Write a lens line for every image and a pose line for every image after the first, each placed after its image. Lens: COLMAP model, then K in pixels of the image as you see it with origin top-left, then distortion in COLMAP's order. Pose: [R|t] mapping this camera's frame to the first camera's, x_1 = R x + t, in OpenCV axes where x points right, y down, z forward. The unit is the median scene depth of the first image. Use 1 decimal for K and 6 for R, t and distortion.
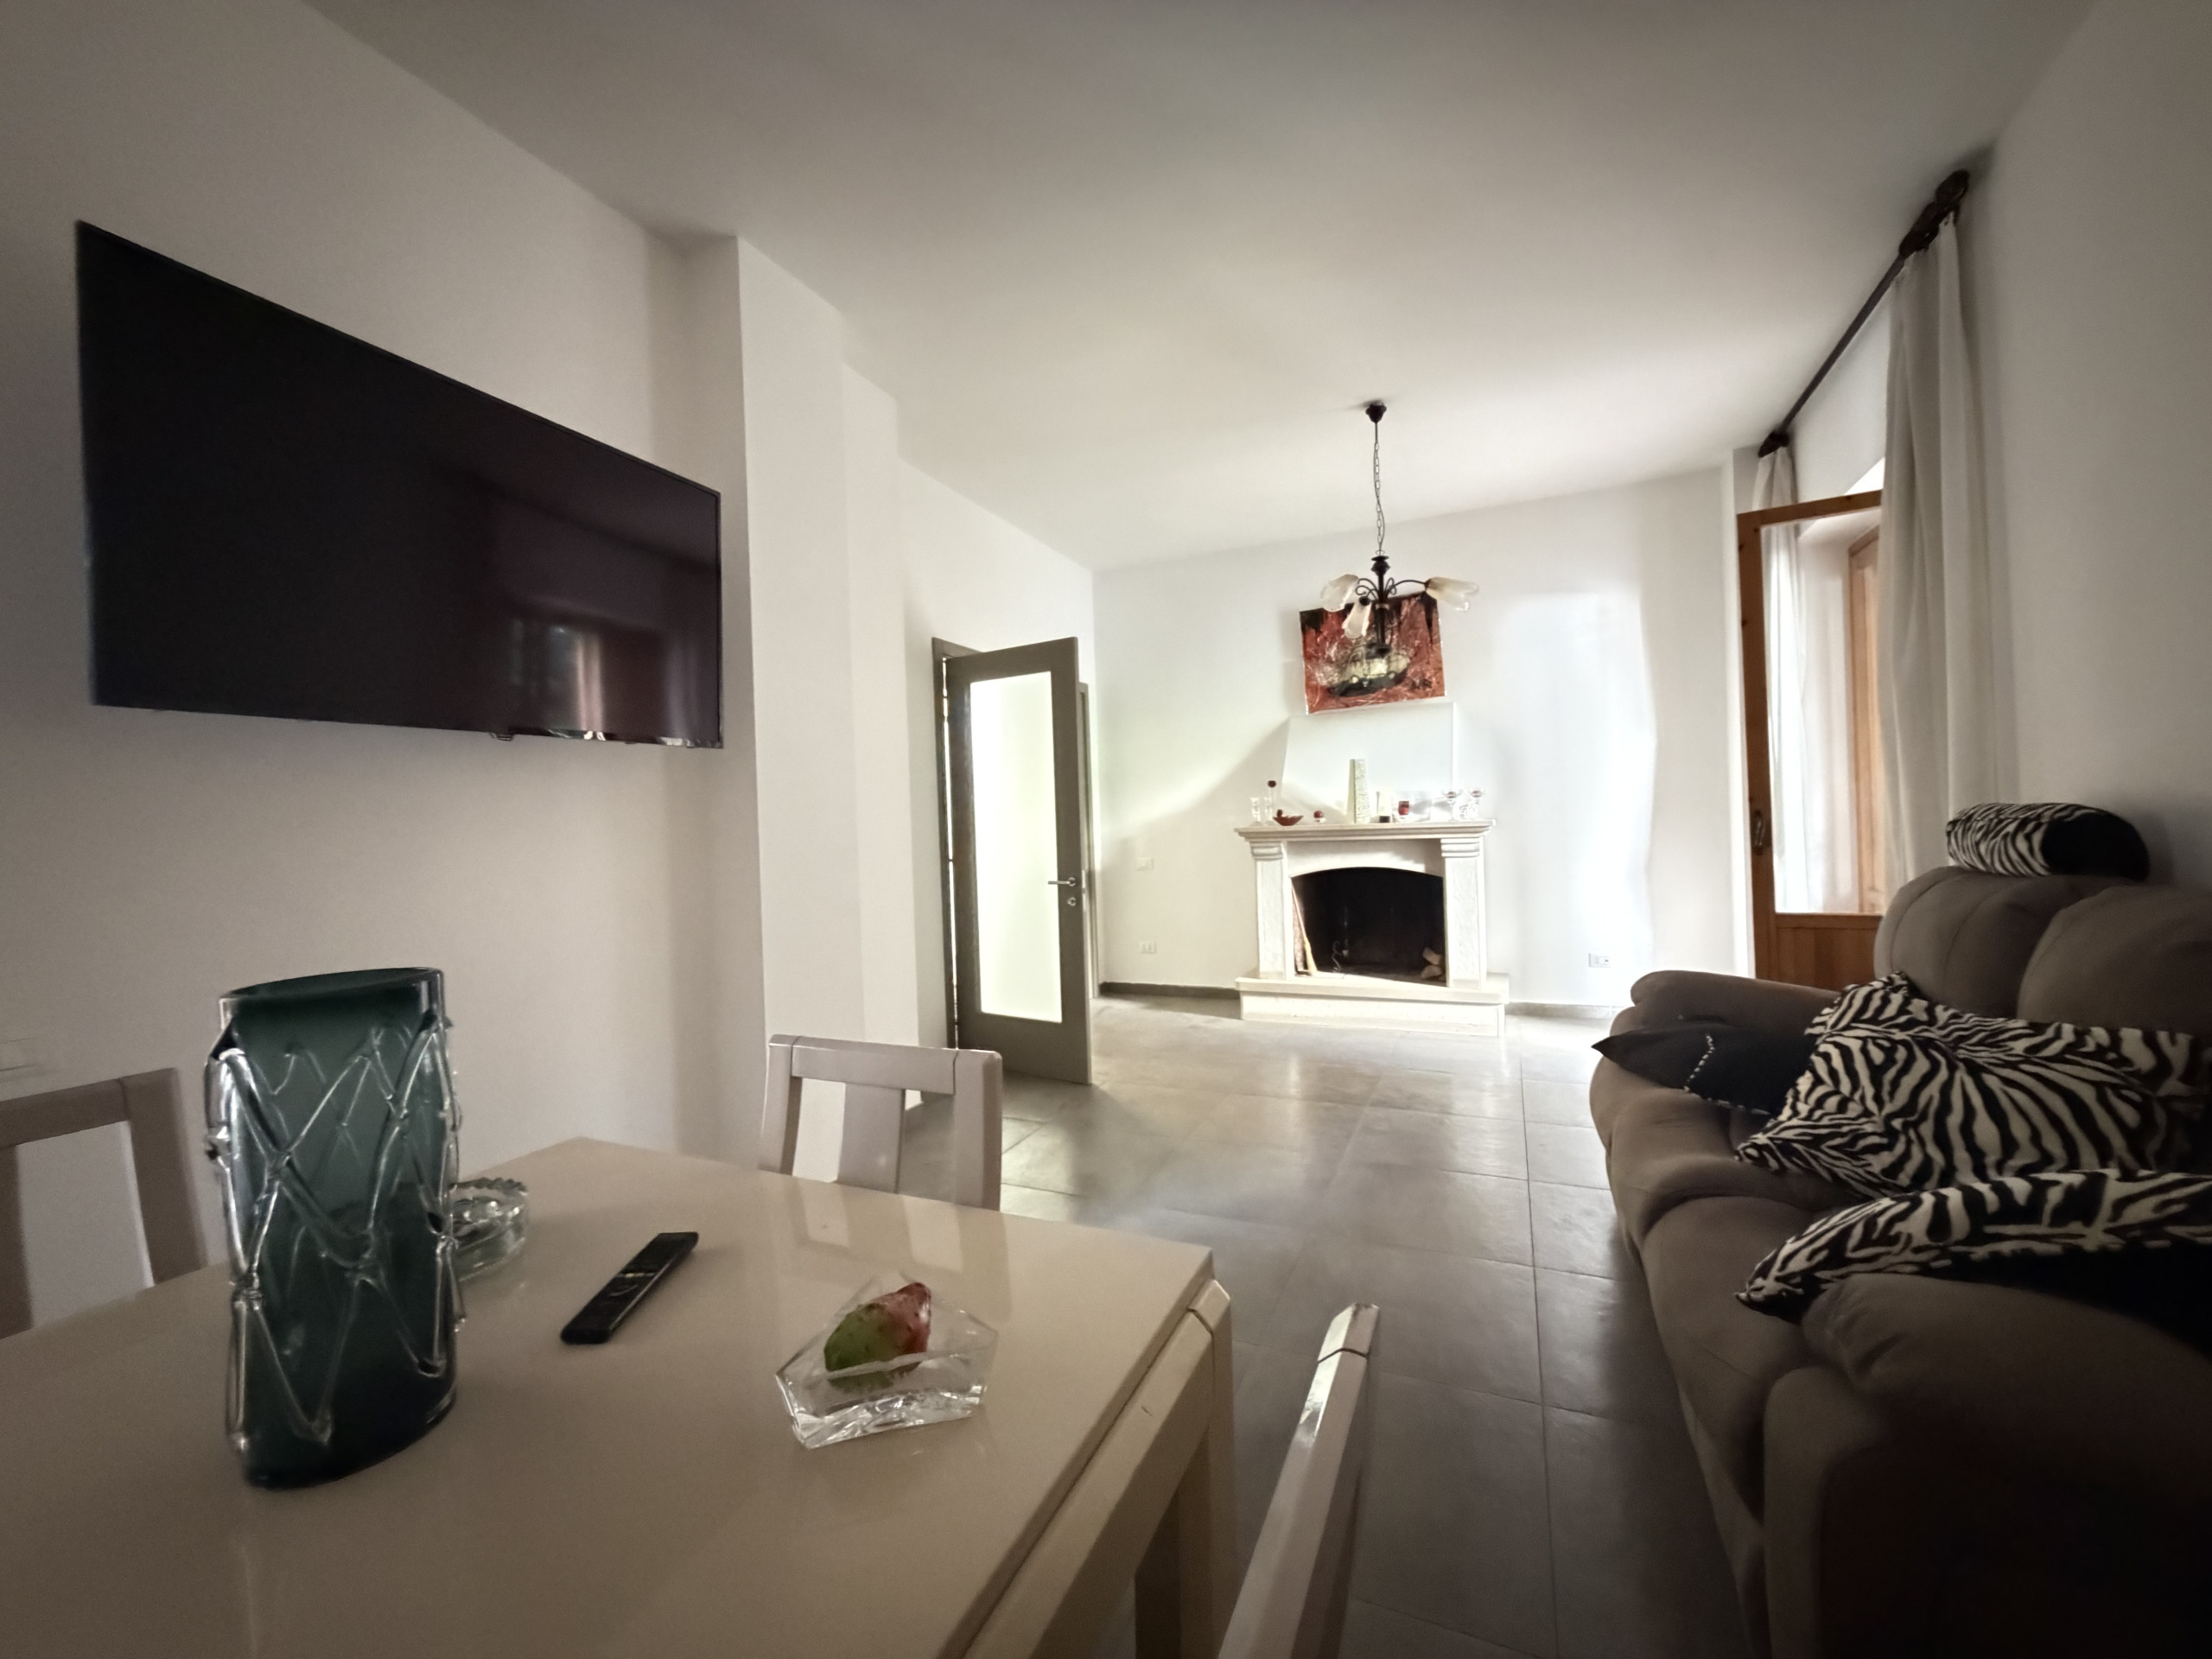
lens RADIAL K [[888.6, 0, 1104.9], [0, 888.6, 836.4], [0, 0, 1]] dist [0.001663, 0.000144]
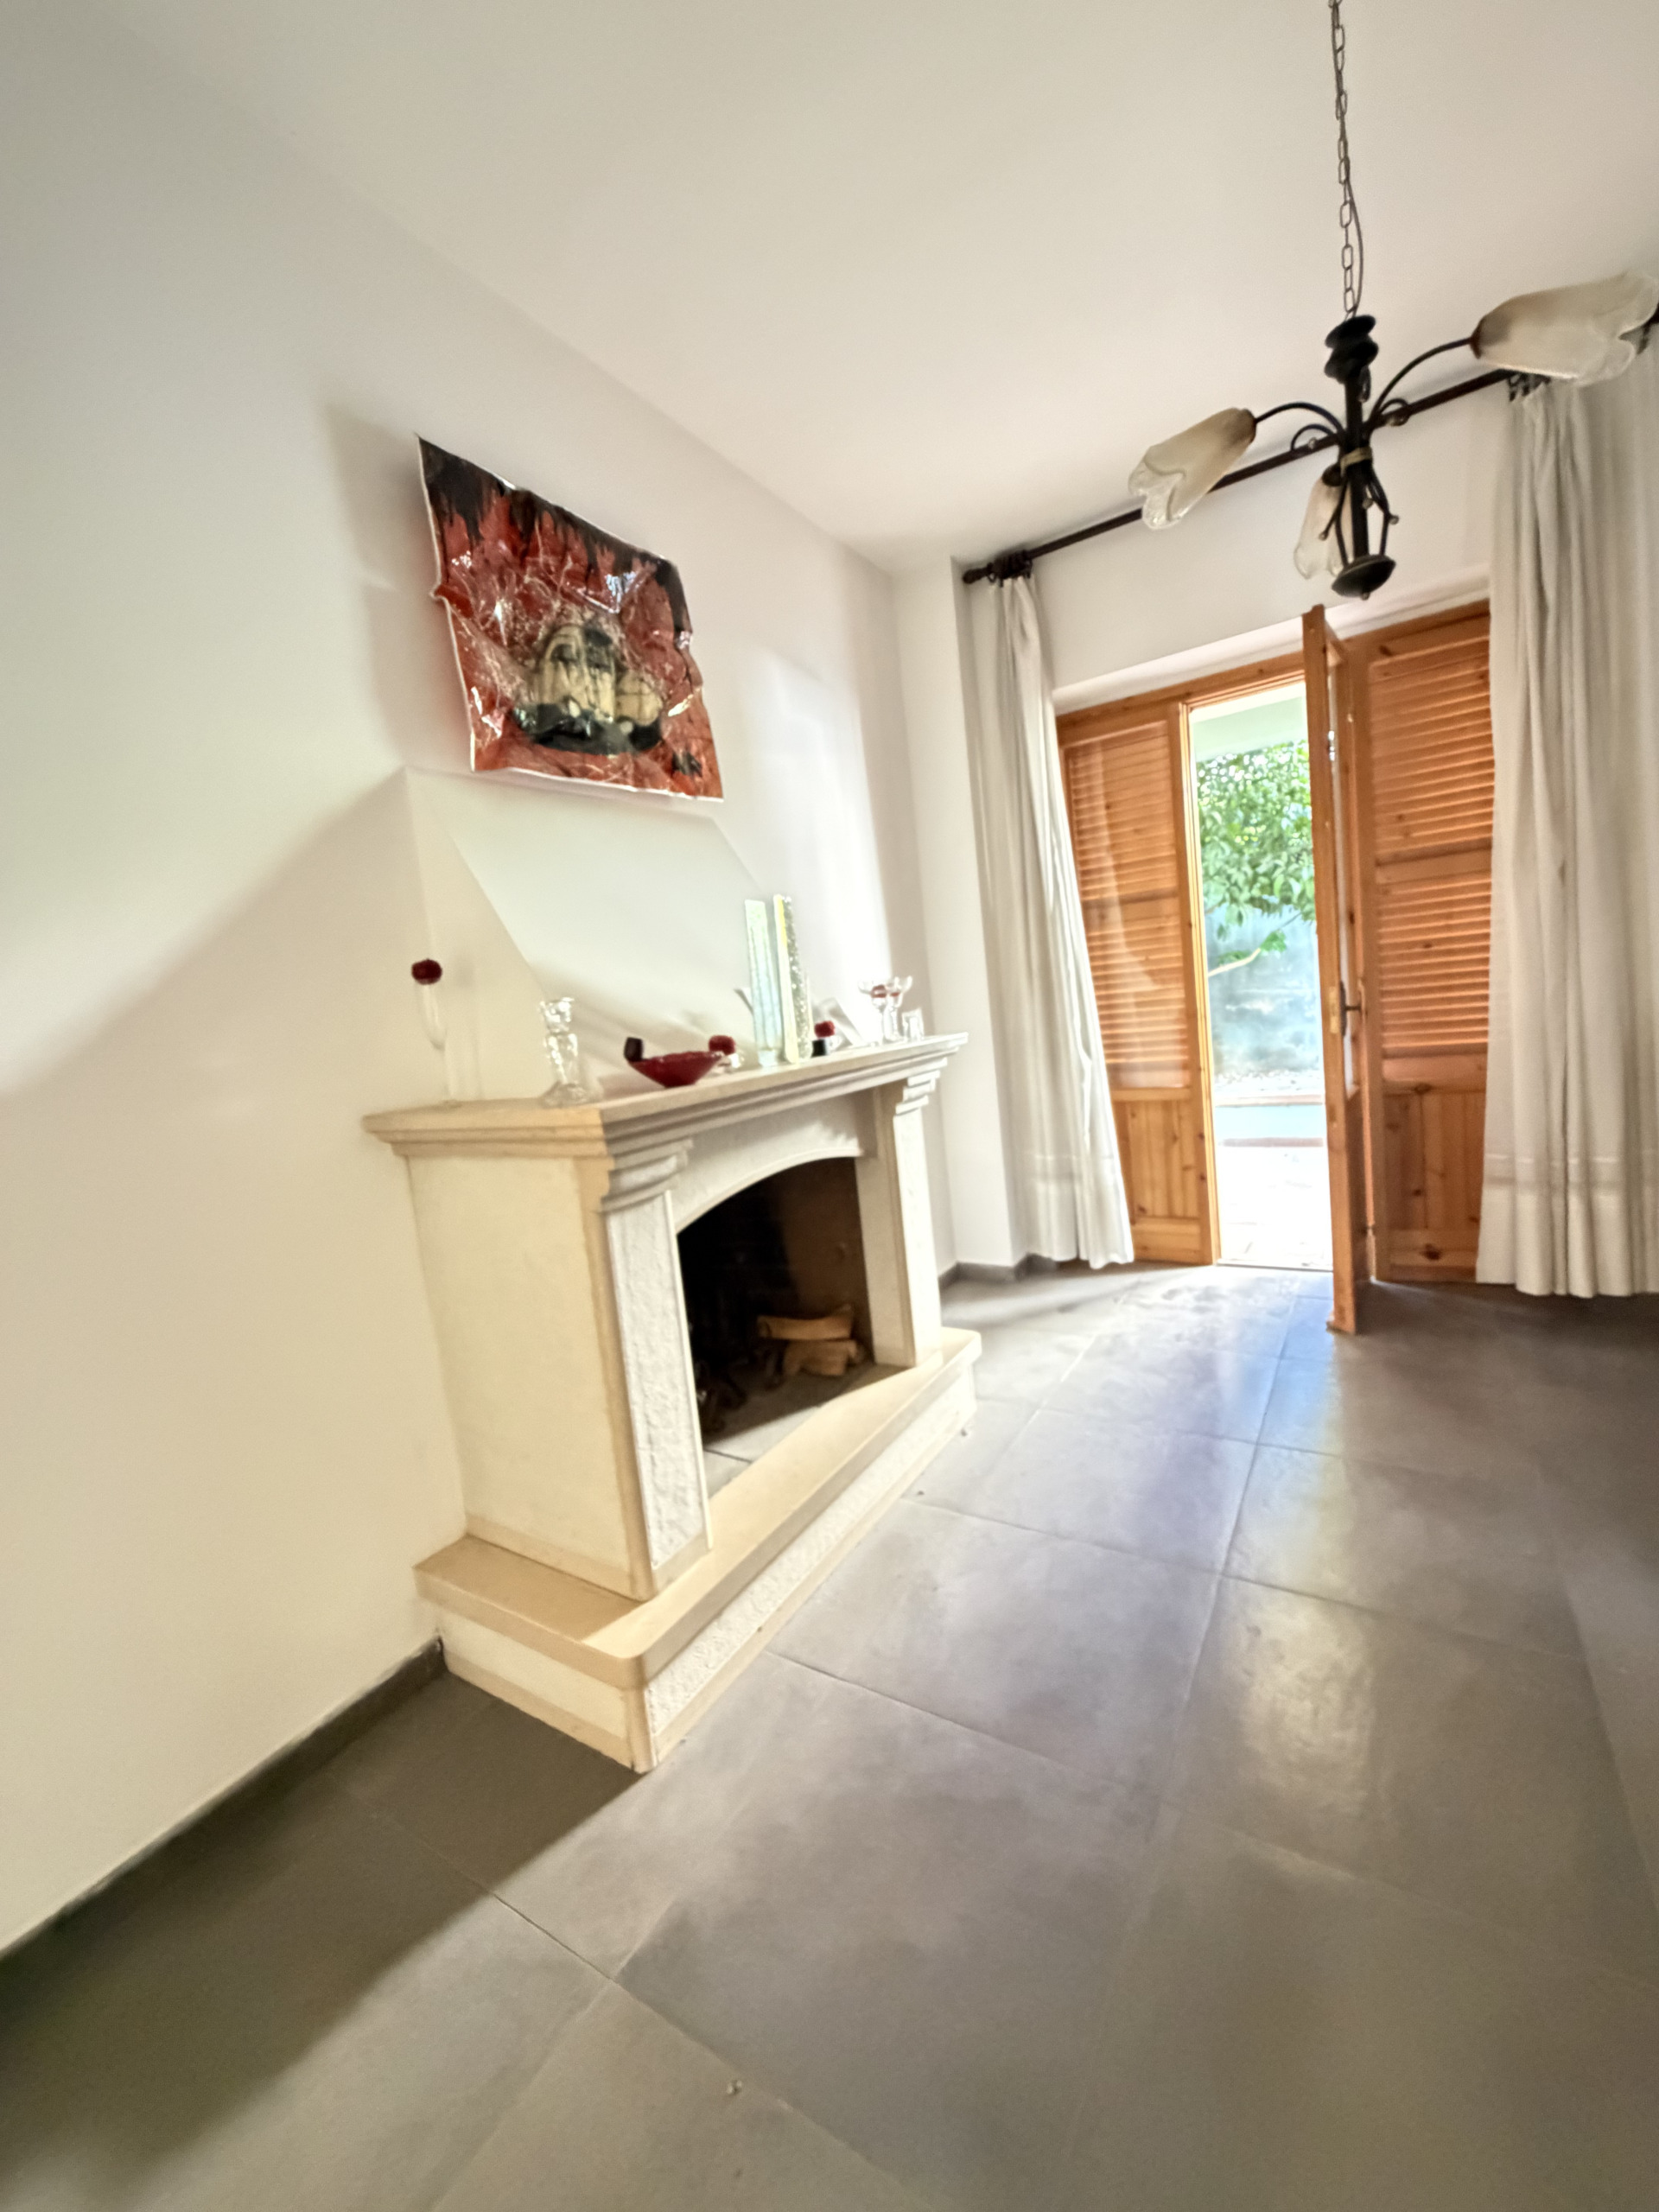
lens RADIAL K [[888.6, 0, 830.7], [0, 888.6, 1107.6], [0, 0, 1]] dist [0.001663, 0.000144]
pose [[0.152897, -0.104291, 0.982724, -0.106778], [0.089856, 0.991764, 0.091270, -0.028726], [-0.984148, 0.074349, 0.161009, 0.861769]]
